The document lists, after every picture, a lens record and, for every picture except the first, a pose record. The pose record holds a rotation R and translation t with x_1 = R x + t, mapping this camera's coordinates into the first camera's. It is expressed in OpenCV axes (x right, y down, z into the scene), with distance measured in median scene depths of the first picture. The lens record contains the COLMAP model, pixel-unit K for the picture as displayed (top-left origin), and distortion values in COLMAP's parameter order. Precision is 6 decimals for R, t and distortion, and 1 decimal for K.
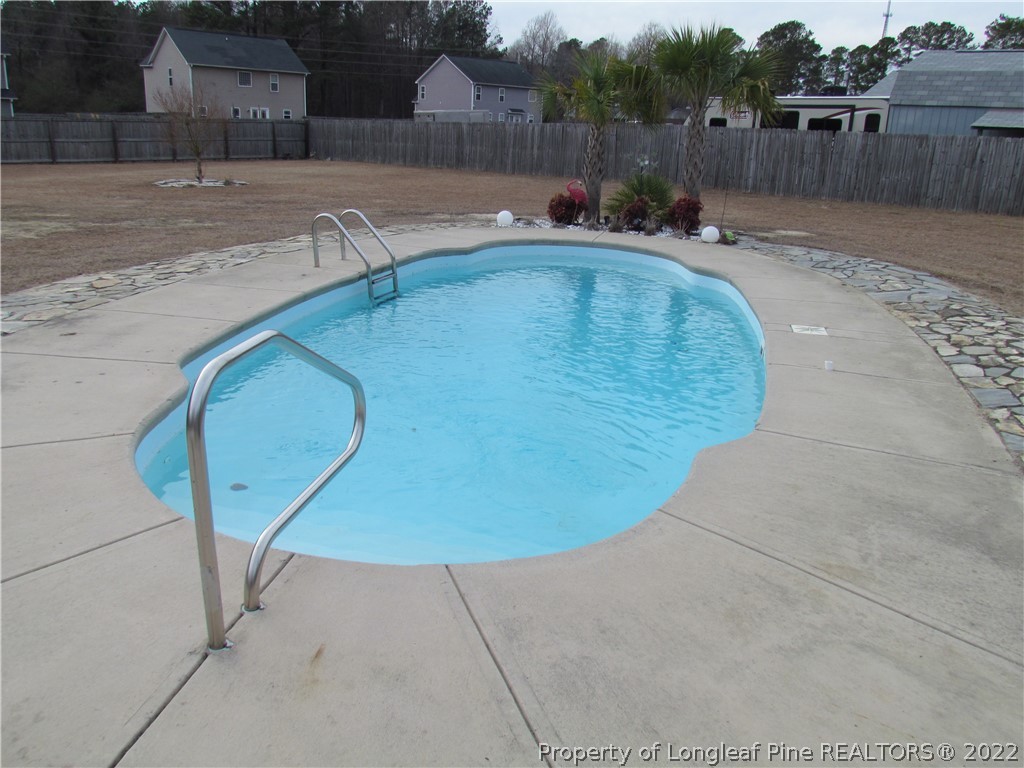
lens RADIAL K [[814.4, 0, 522.3], [0, 814.4, 390.4], [0, 0, 1]] dist [-0.038845, 0.019537]
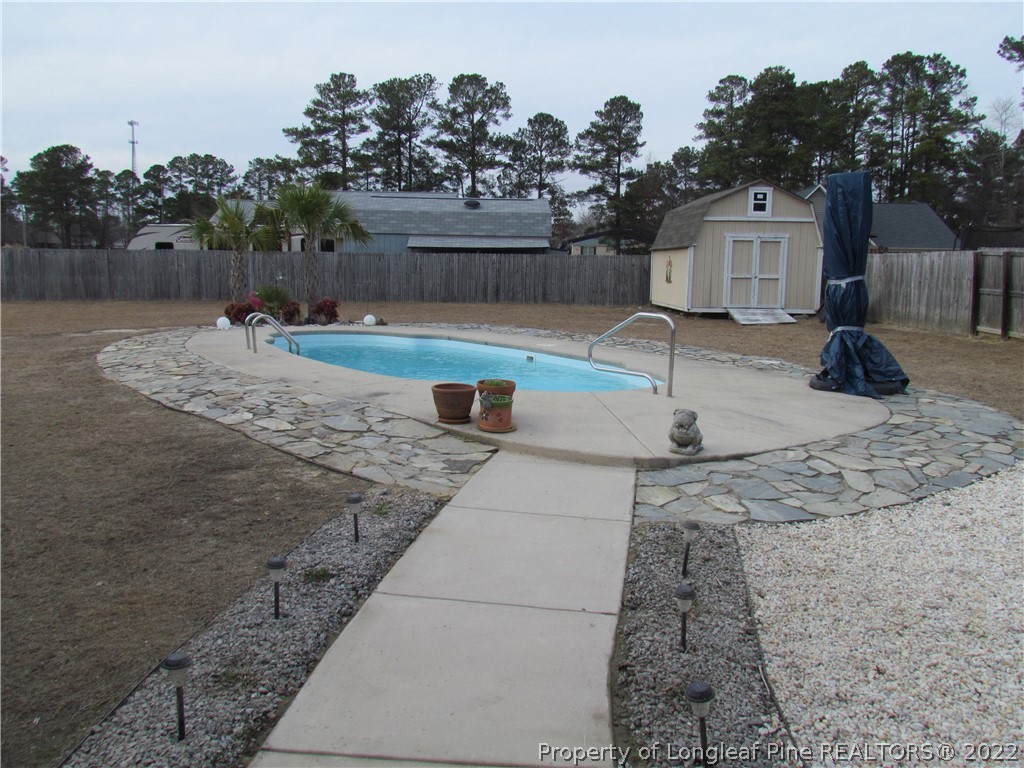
lens RADIAL K [[814.4, 0, 522.3], [0, 814.4, 391.2], [0, 0, 1]] dist [-0.038845, 0.019537]
pose [[0.665683, -0.137444, 0.733468, -0.253635], [0.236500, 0.971082, -0.032673, 0.018277], [-0.707767, 0.195215, 0.678938, -0.070703]]
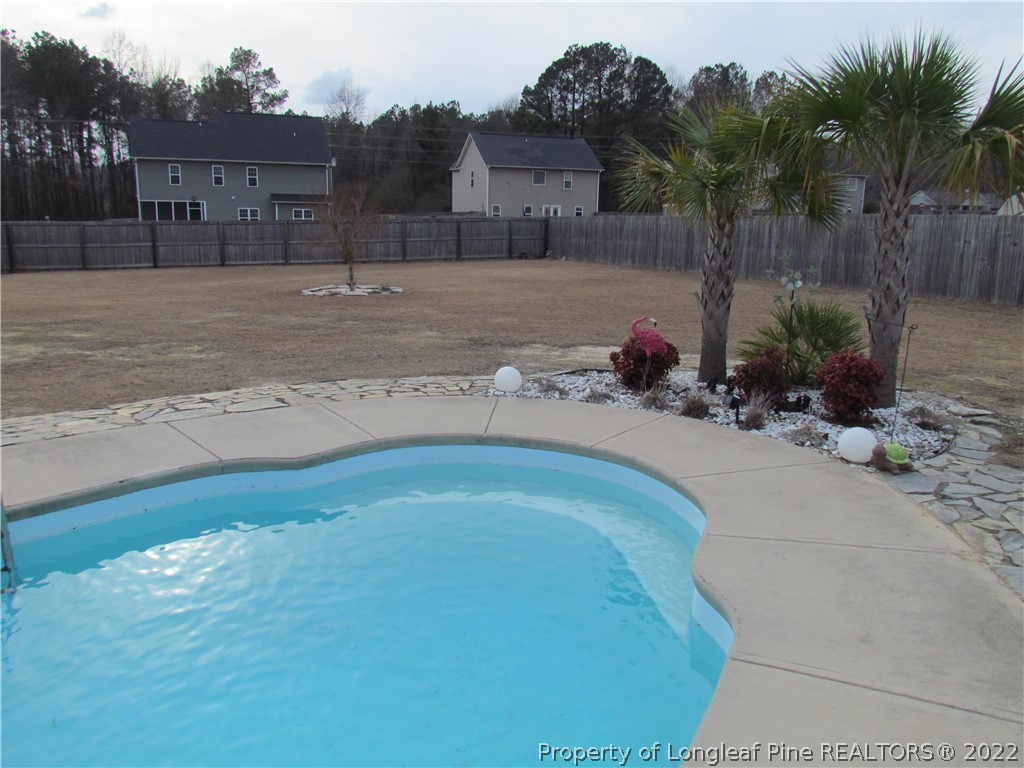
lens RADIAL K [[814.4, 0, 514.9], [0, 814.4, 387.6], [0, 0, 1]] dist [-0.038845, 0.019537]
pose [[0.920626, 0.054097, -0.386680, 0.082048], [-0.096610, 0.991121, -0.091355, -0.058318], [0.378305, 0.121461, 0.917678, 0.173954]]
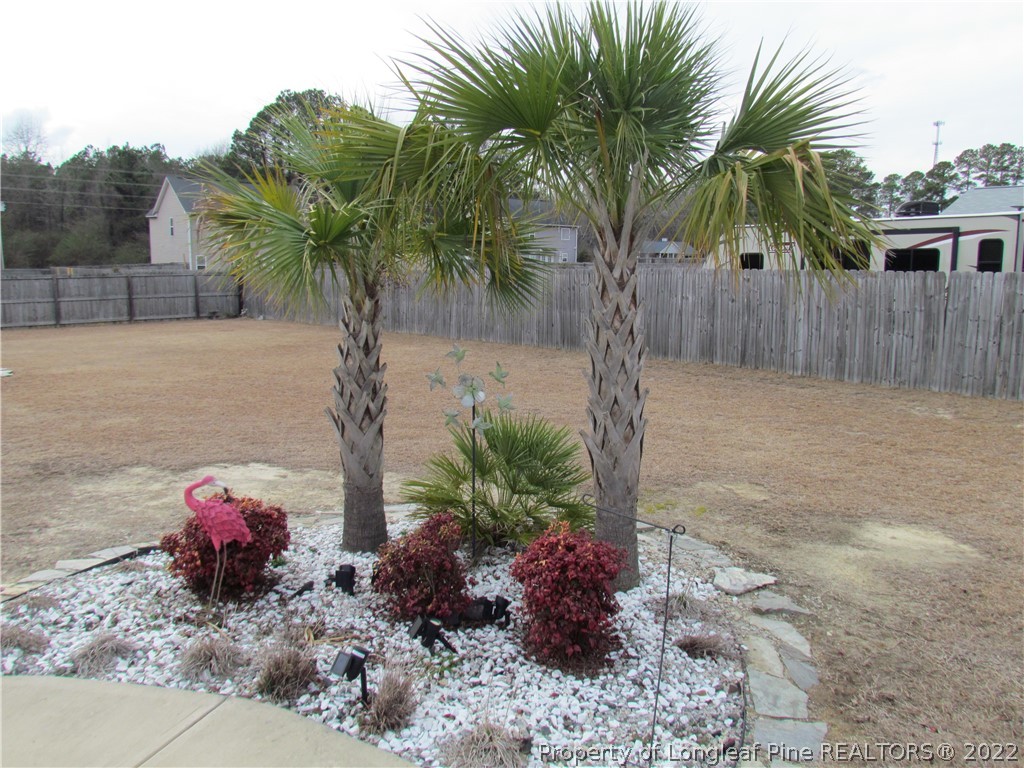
lens RADIAL K [[814.4, 0, 514.0], [0, 814.4, 378.5], [0, 0, 1]] dist [-0.038845, 0.019537]
pose [[0.996381, -0.020218, -0.082560, 0.083453], [0.005604, 0.984812, -0.173536, -0.096354], [0.084815, 0.172446, 0.981361, 0.276821]]
